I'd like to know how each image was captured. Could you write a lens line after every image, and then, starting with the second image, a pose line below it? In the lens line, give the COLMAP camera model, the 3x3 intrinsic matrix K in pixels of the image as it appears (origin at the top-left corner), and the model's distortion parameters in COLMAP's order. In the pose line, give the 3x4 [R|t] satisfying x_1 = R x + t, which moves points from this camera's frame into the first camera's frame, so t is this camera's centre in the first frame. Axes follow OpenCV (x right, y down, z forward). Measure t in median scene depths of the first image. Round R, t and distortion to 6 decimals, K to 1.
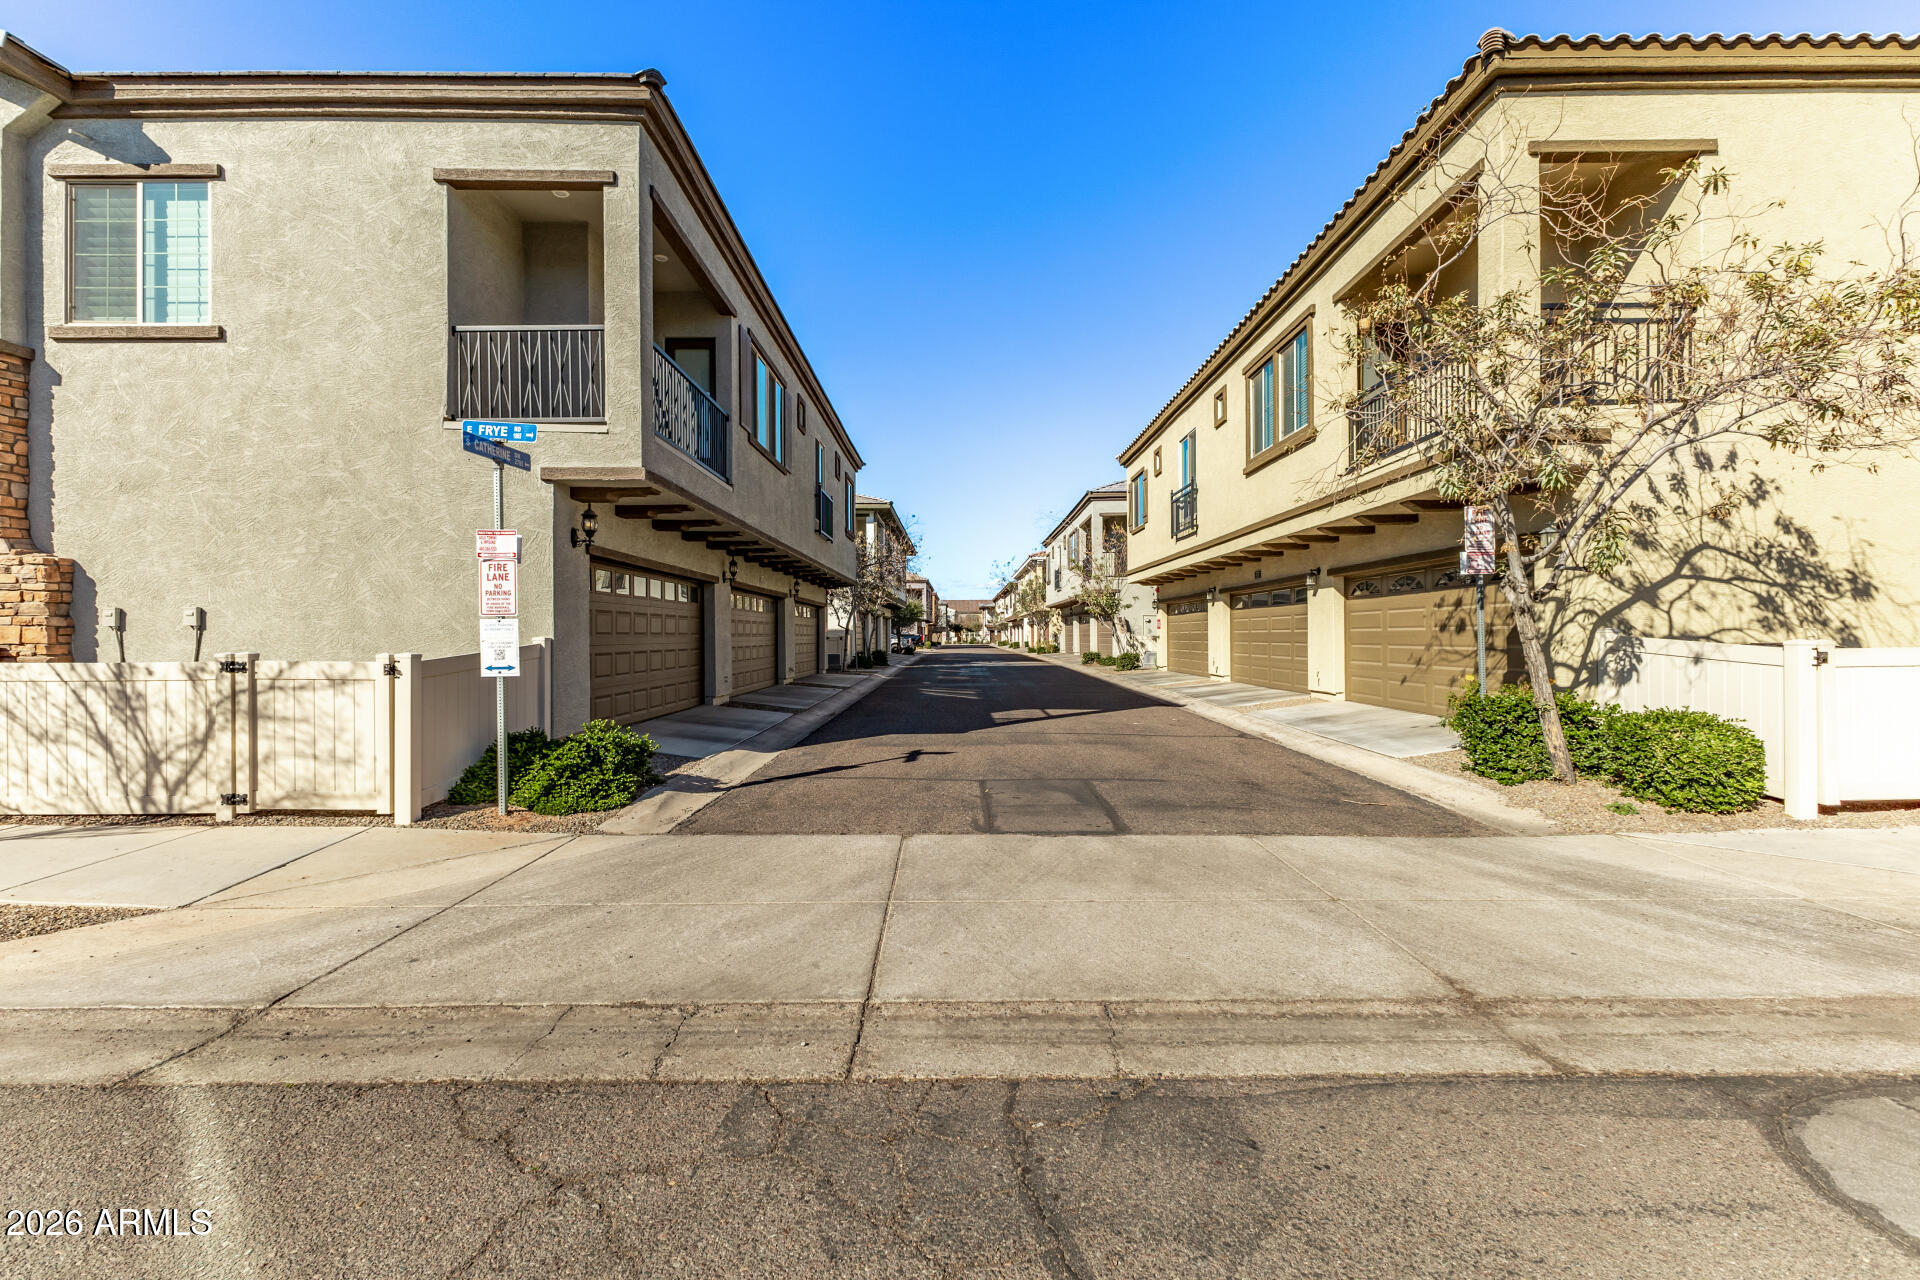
lens RADIAL K [[814.3, 0, 951.2], [0, 814.3, 624.2], [0, 0, 1]] dist [0.013730, 0.000087]
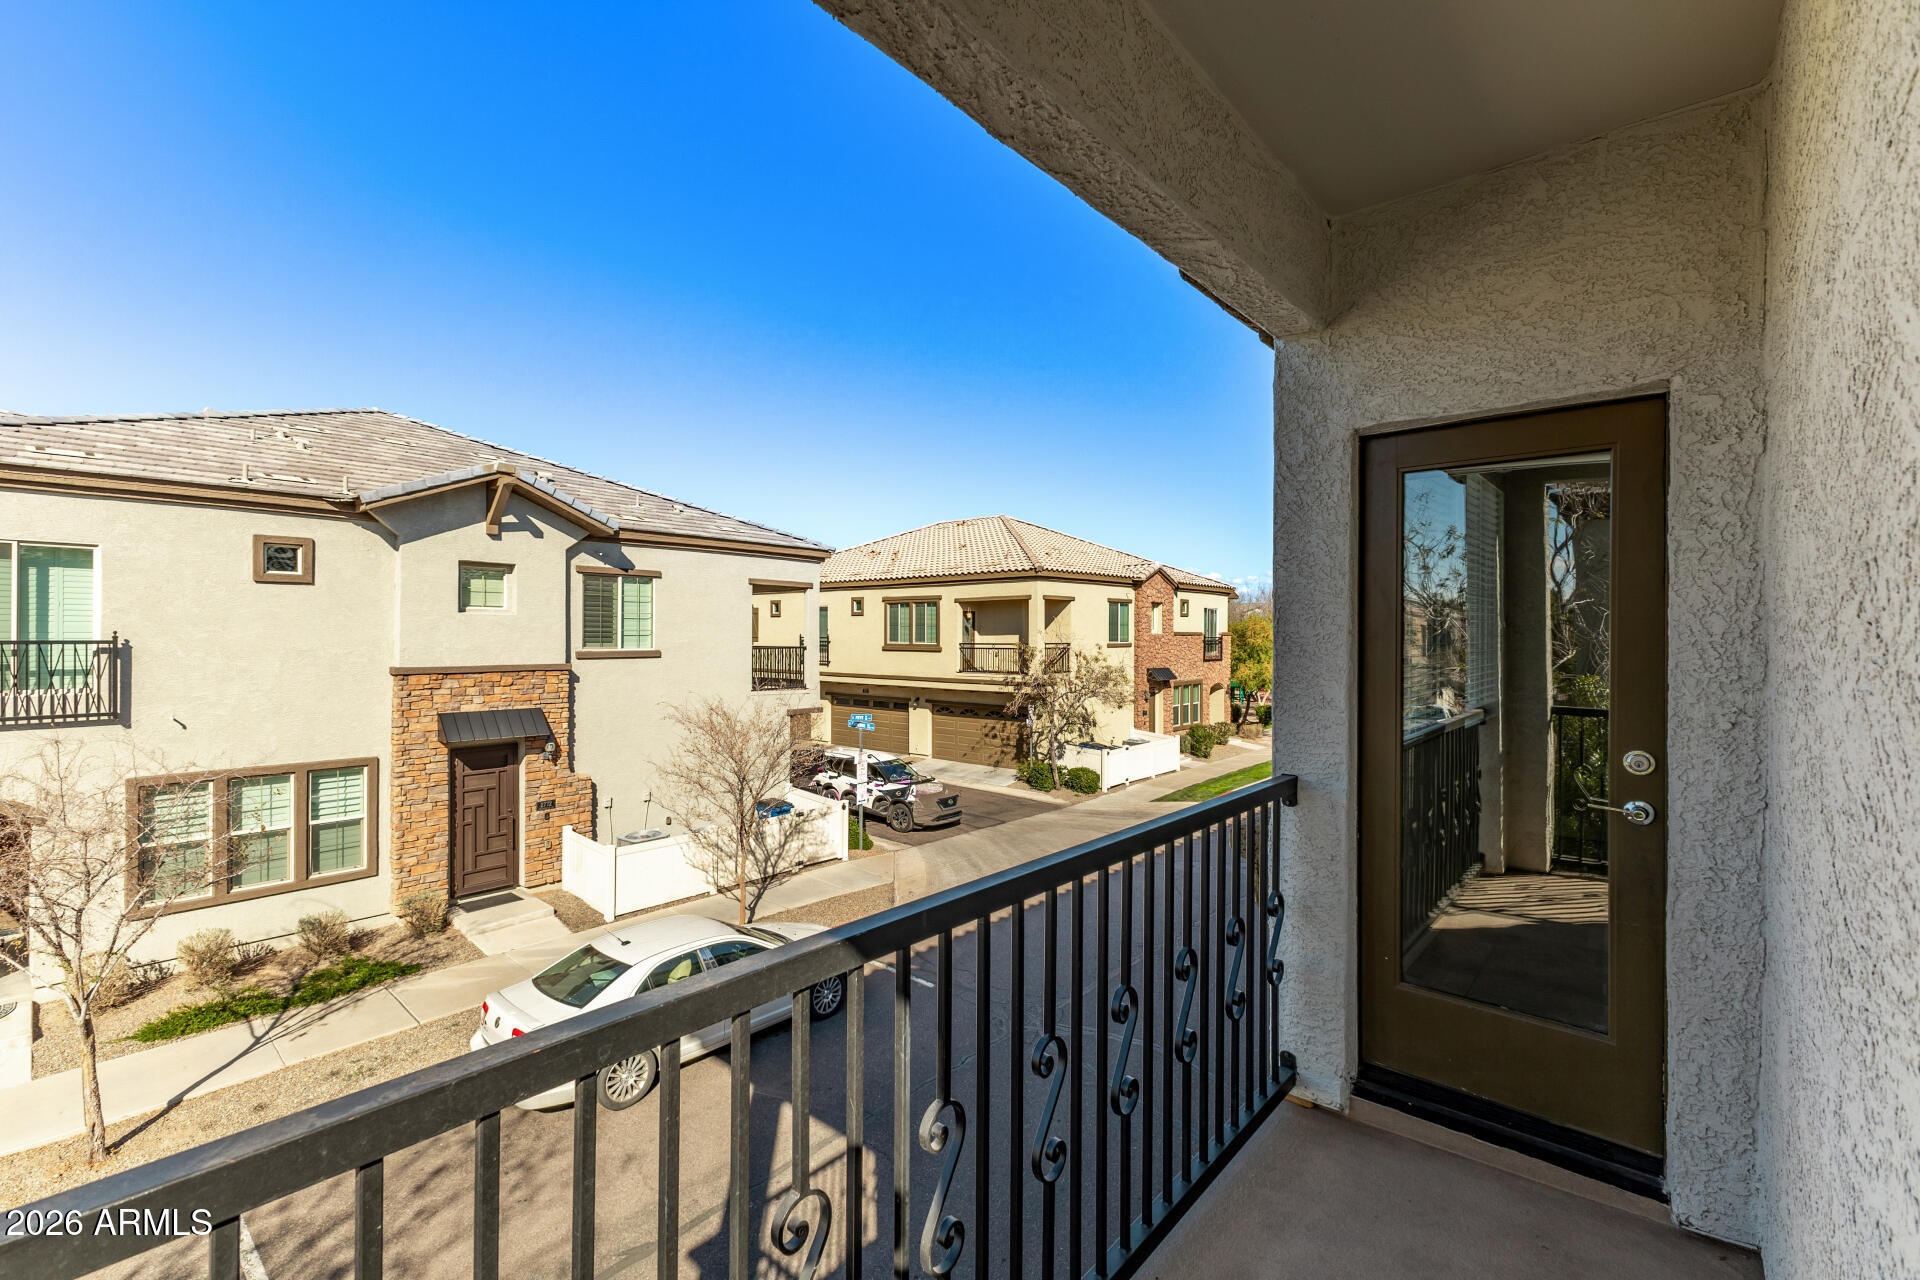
lens RADIAL K [[814.3, 0, 951.2], [0, 814.3, 624.2], [0, 0, 1]] dist [0.013730, 0.000087]
pose [[0.661889, 0.015625, 0.749439, -1.954296], [-0.012756, 0.999873, -0.009580, -0.425545], [-0.749493, -0.003219, 0.662004, -0.876937]]
